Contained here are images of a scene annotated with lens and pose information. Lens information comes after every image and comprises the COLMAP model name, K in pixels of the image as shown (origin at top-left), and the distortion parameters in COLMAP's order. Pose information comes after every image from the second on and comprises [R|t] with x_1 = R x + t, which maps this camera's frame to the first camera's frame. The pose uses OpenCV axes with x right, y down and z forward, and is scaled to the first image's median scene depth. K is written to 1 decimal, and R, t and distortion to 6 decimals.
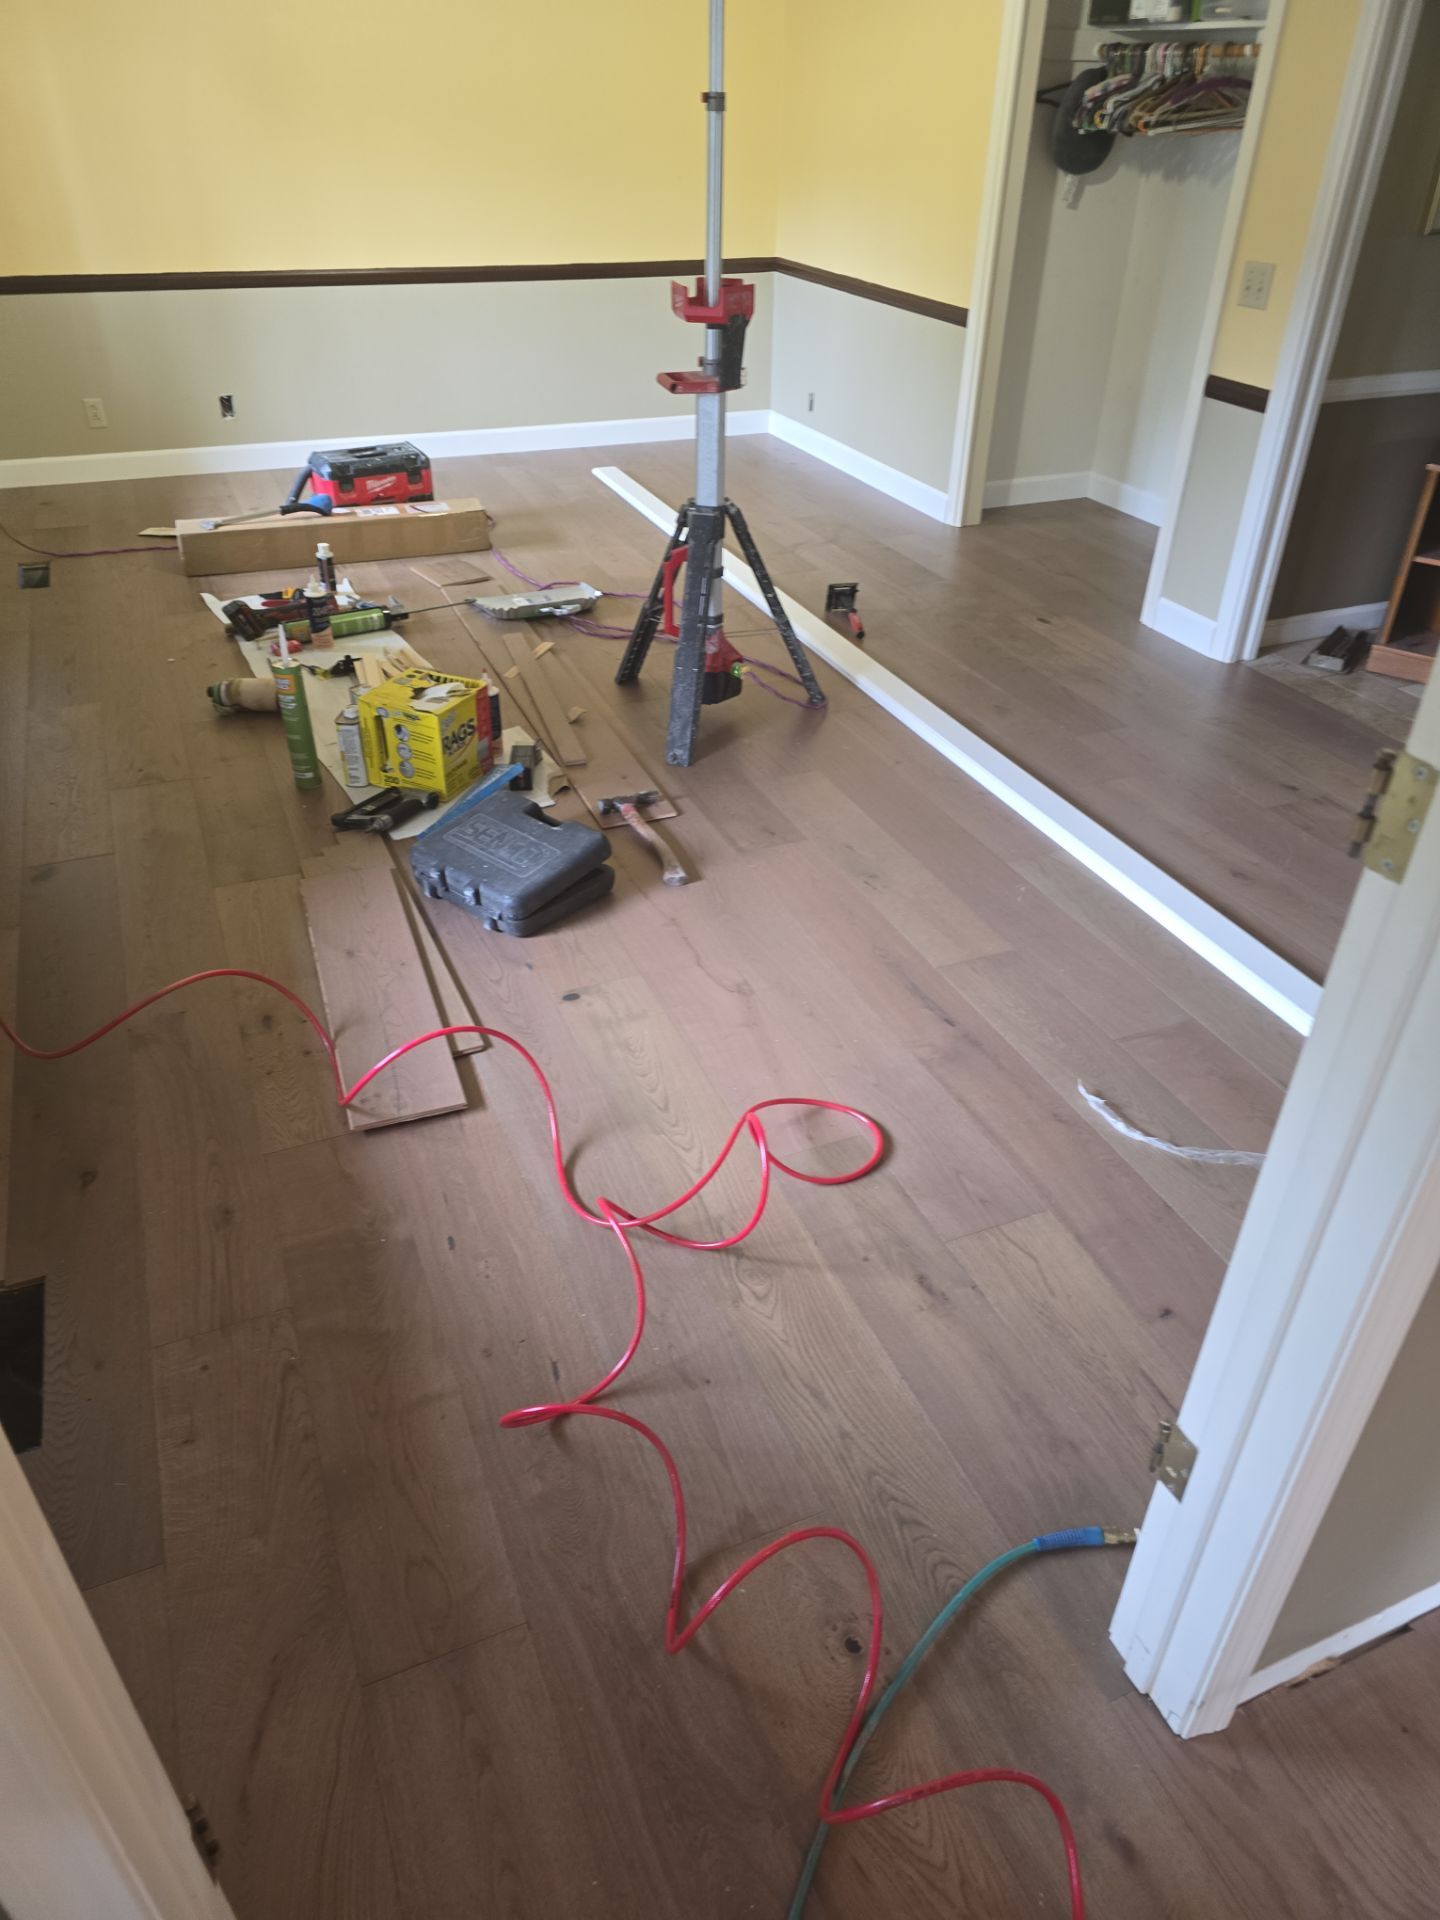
lens RADIAL K [[1288.7, 0, 731.5], [0, 1288.7, 963.9], [0, 0, 1]] dist [0.062461, -0.048690]
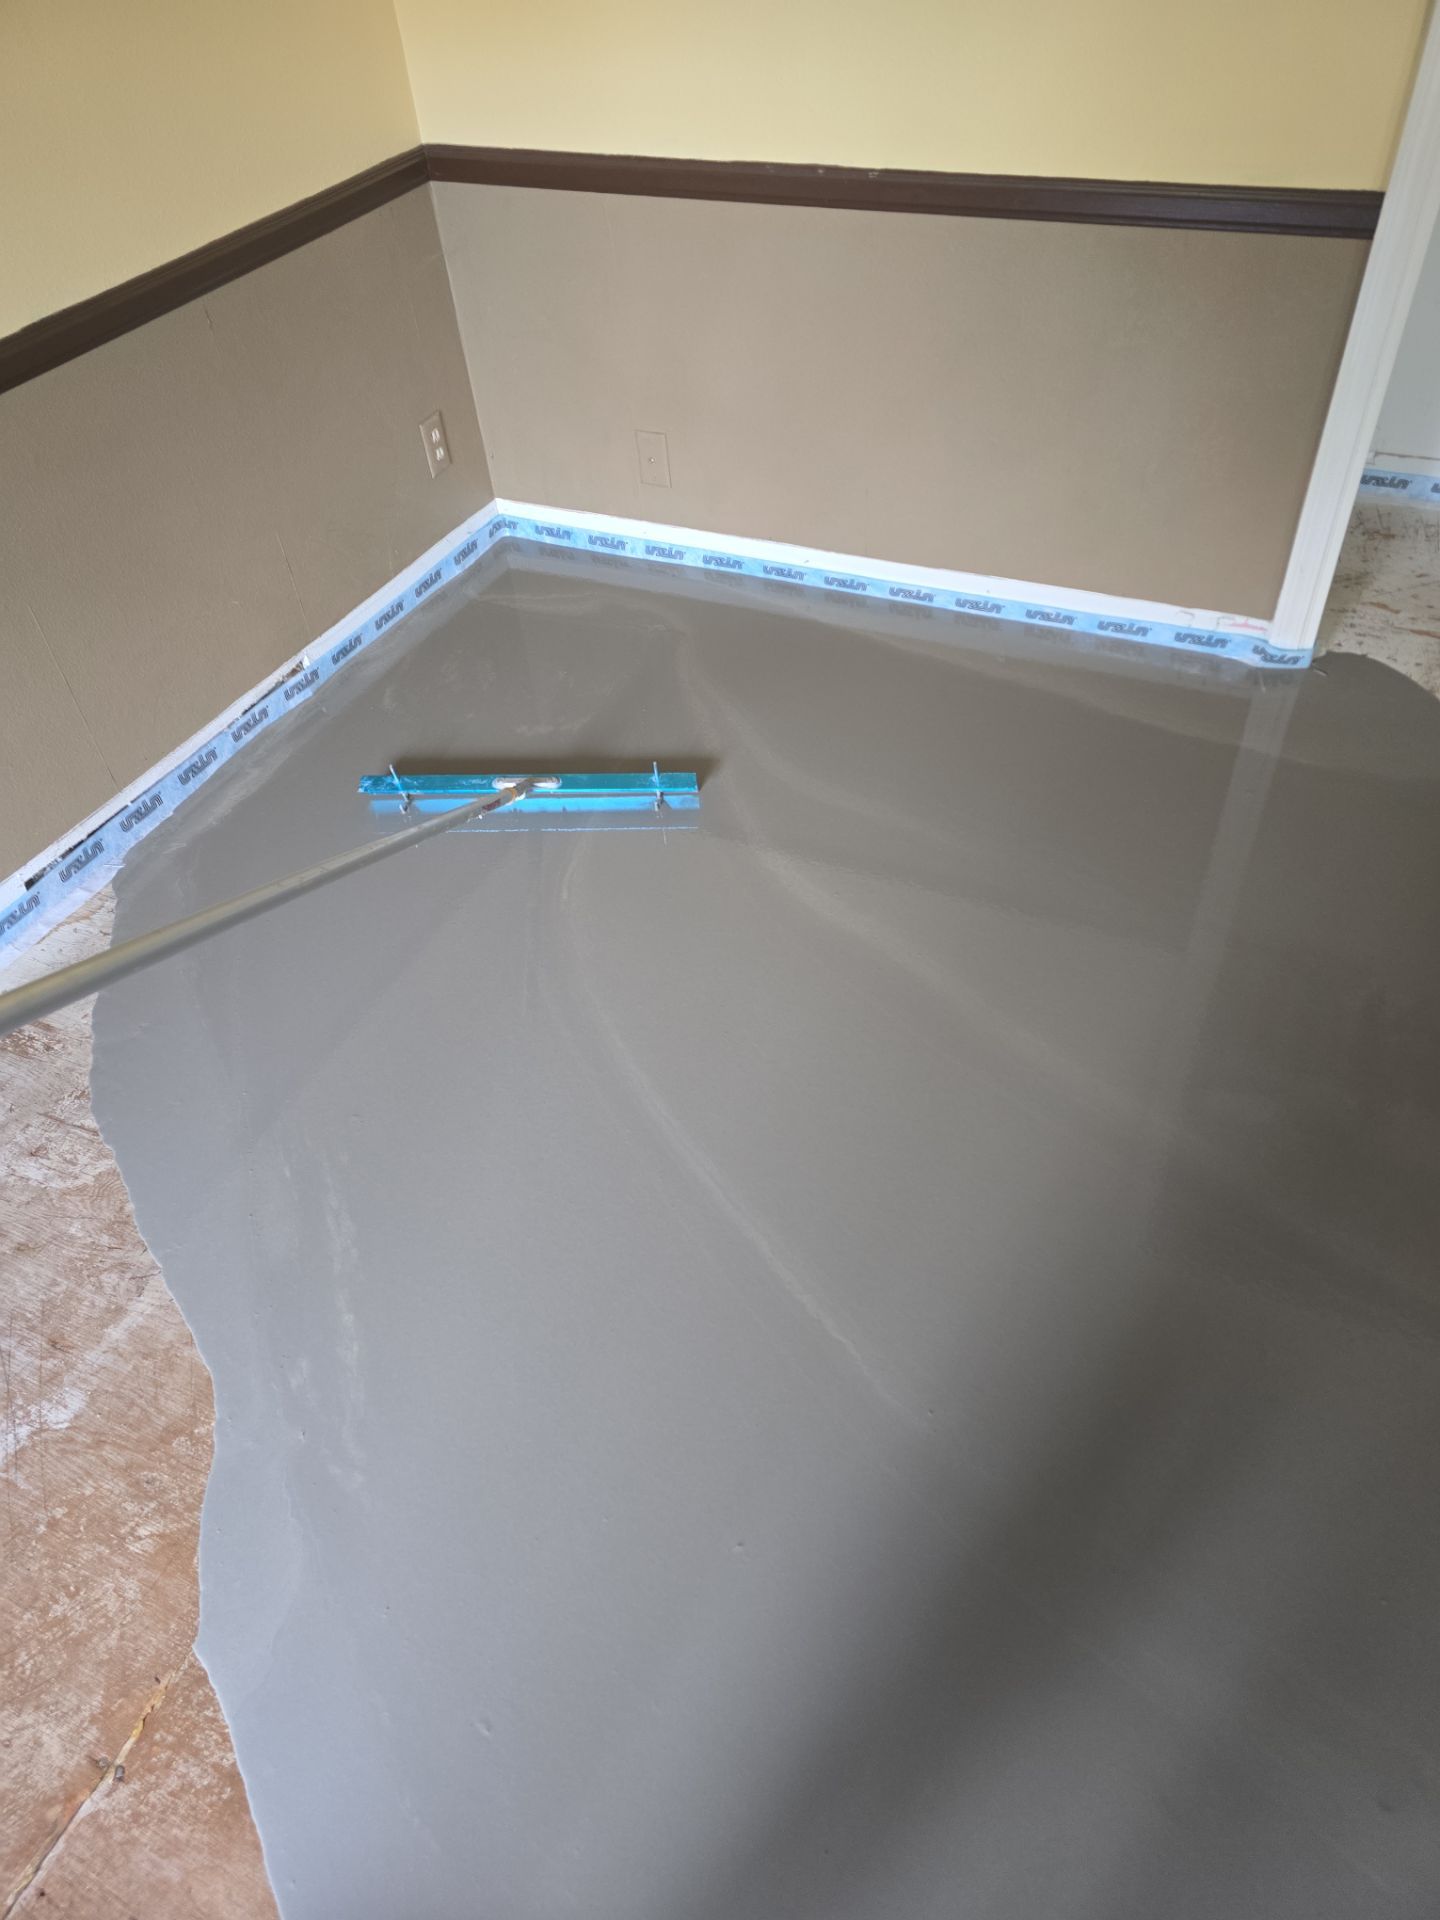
lens RADIAL K [[1288.7, 0, 731.5], [0, 1288.7, 963.9], [0, 0, 1]] dist [0.062461, -0.048690]
pose [[0.739977, -0.508745, 0.440014, -0.530355], [0.432853, 0.860886, 0.267422, -1.003309], [-0.514852, -0.007425, 0.857247, 1.543296]]
